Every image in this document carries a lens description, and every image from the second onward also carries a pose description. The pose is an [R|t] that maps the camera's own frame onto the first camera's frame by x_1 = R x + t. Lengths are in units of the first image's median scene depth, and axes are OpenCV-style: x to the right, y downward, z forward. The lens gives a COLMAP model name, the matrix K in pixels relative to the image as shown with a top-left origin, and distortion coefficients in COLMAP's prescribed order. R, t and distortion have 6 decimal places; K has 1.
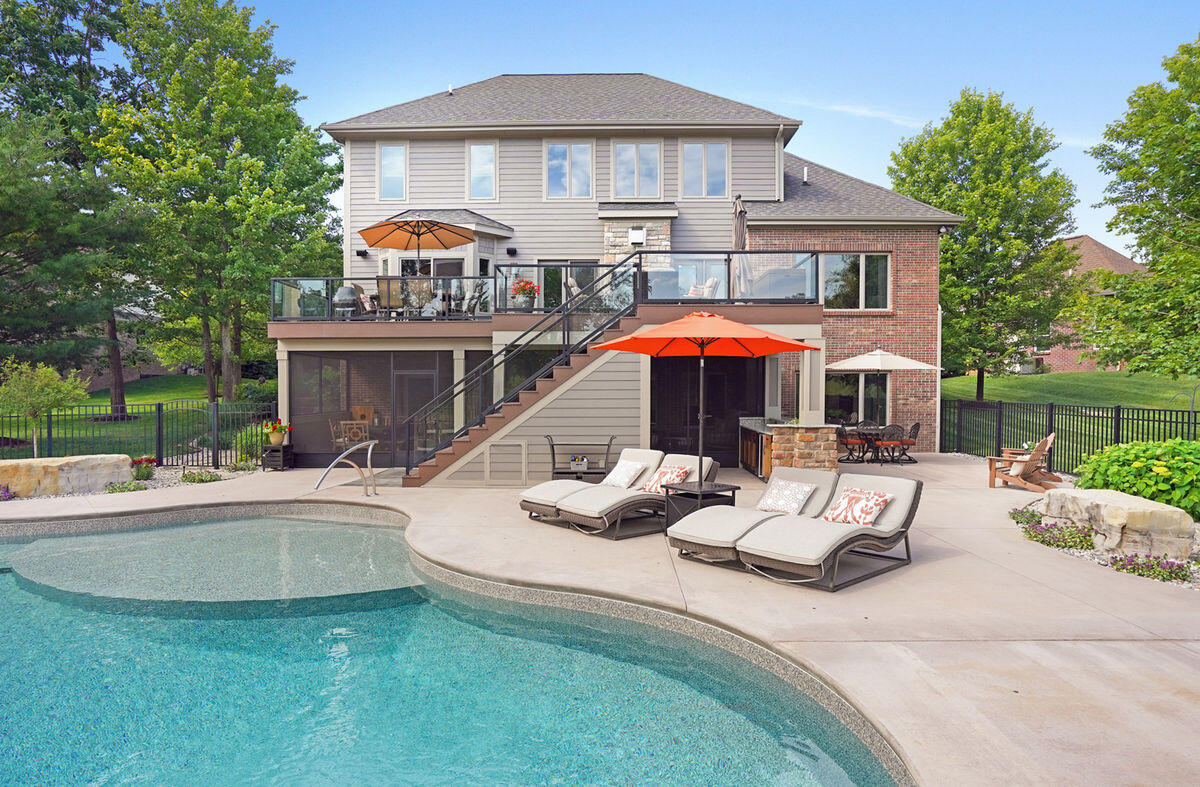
lens RADIAL K [[665.1, 0, 589.4], [0, 665.1, 386.1], [0, 0, 1]] dist [0.011430, 0.000192]
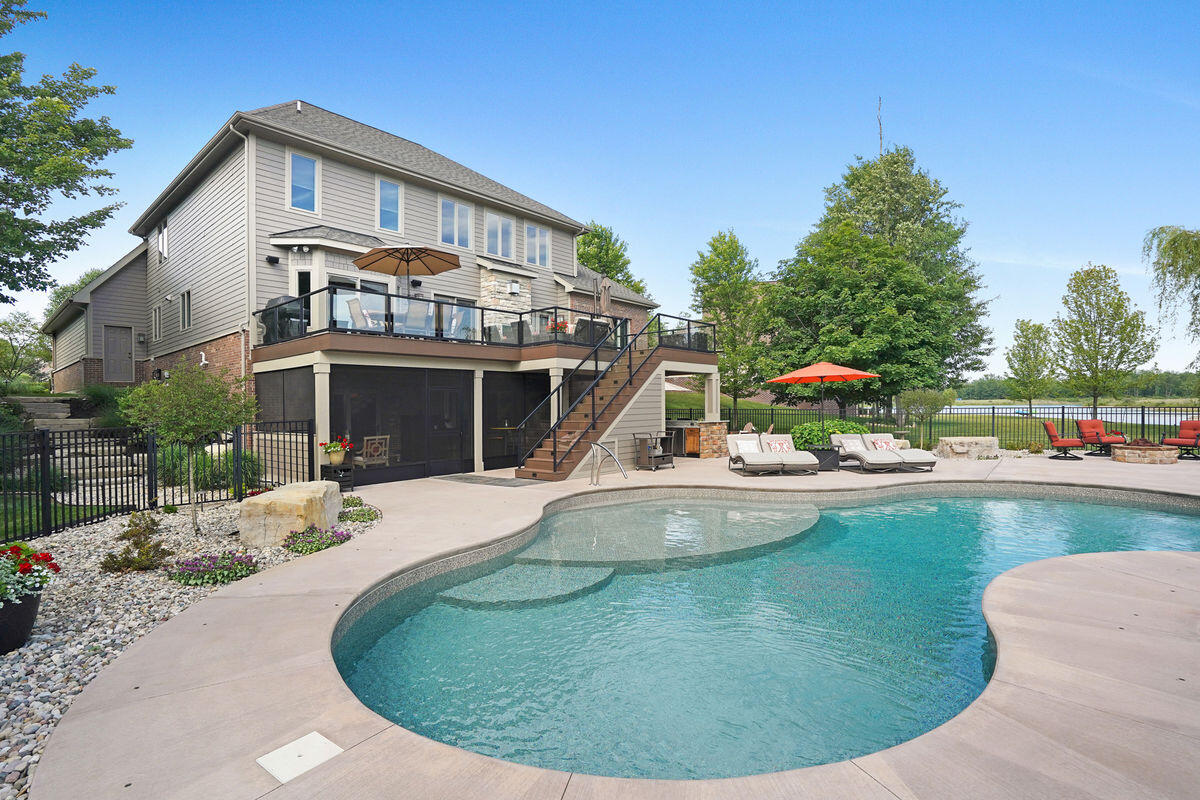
lens RADIAL K [[553.5, 0, 609.0], [0, 553.5, 401.4], [0, 0, 1]] dist [-0.019258, 0.001742]
pose [[0.641632, -0.001014, 0.767012, -0.789569], [0.011357, 0.999902, -0.008178, 0.010606], [-0.766929, 0.013958, 0.641581, 0.202562]]
